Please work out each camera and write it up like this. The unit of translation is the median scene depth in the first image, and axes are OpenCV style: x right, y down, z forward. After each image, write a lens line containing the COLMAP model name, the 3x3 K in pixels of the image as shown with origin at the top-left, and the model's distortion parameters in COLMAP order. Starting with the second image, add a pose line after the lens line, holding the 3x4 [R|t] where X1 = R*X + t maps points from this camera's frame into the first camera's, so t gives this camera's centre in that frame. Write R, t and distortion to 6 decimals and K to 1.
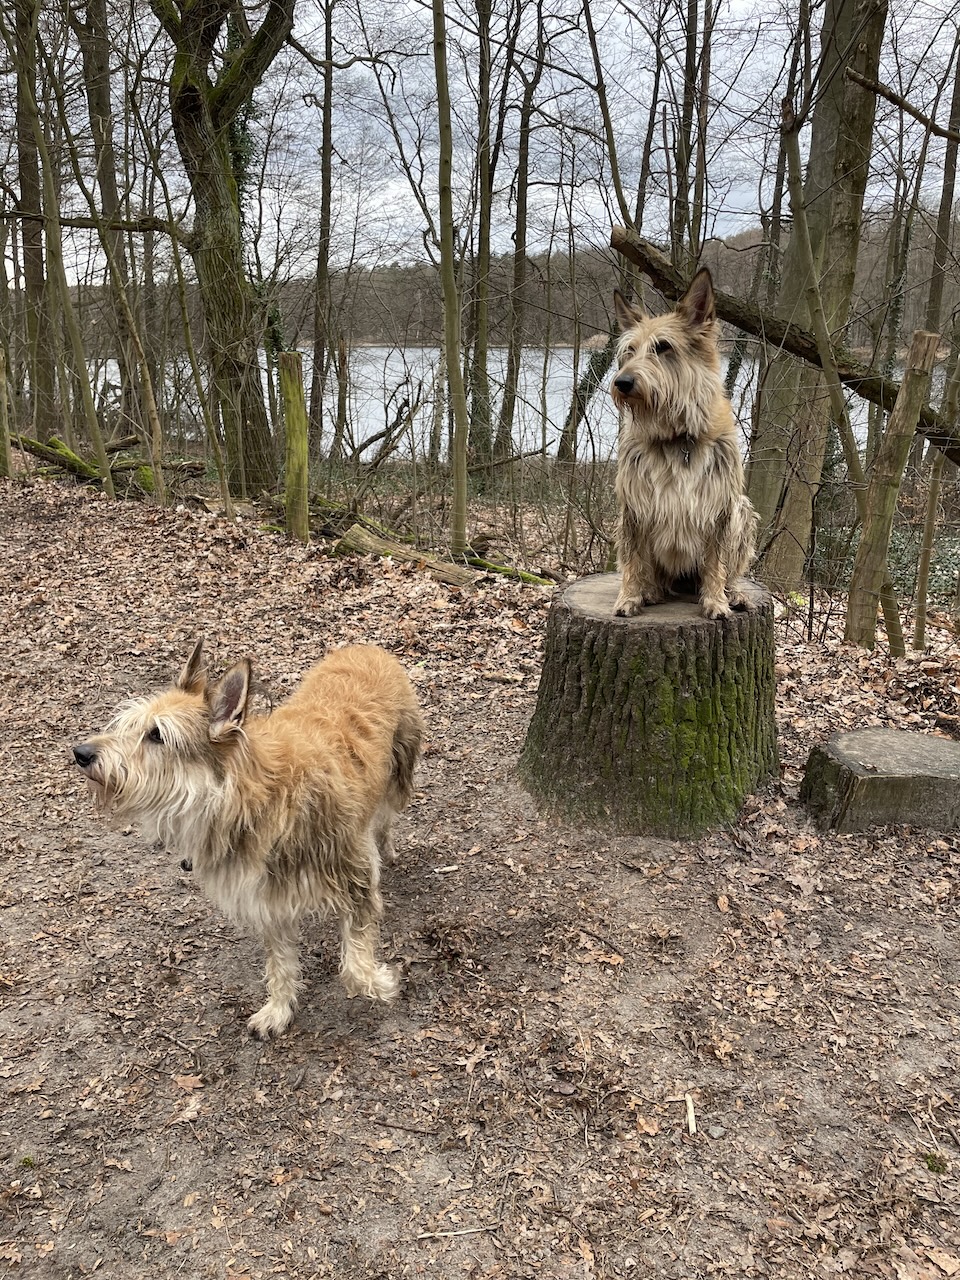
lens RADIAL K [[981.9, 0, 482.6], [0, 981.9, 652.3], [0, 0, 1]] dist [0.081940, -0.035132]
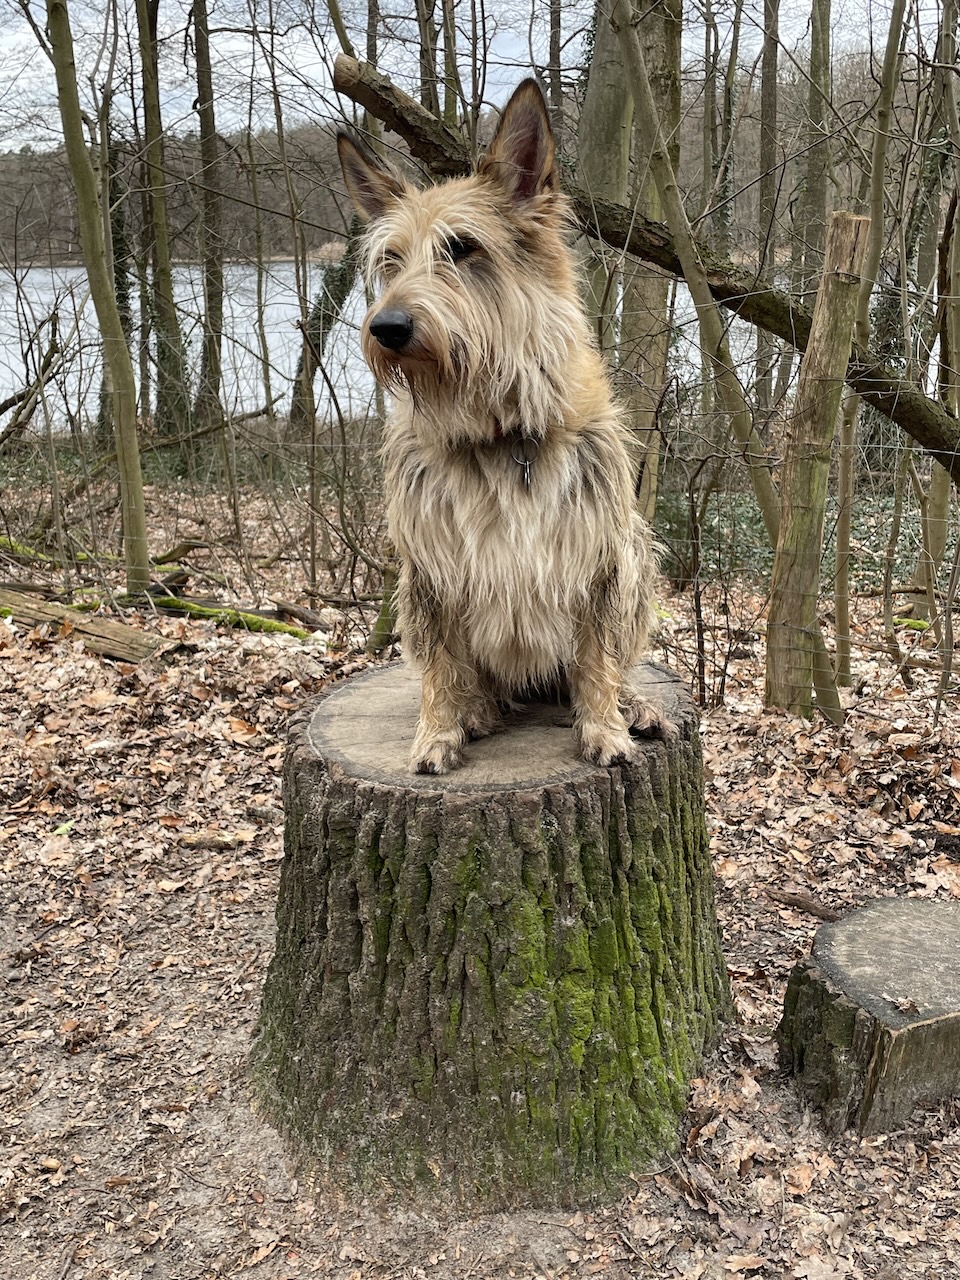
lens RADIAL K [[1360.6, 0, 482.4], [0, 1360.6, 626.3], [0, 0, 1]] dist [0.091665, 0.000000]
pose [[0.976245, -0.087306, 0.198299, 0.026197], [0.094747, 0.995098, -0.028334, -0.064661], [-0.194853, 0.046449, 0.979732, 0.219155]]
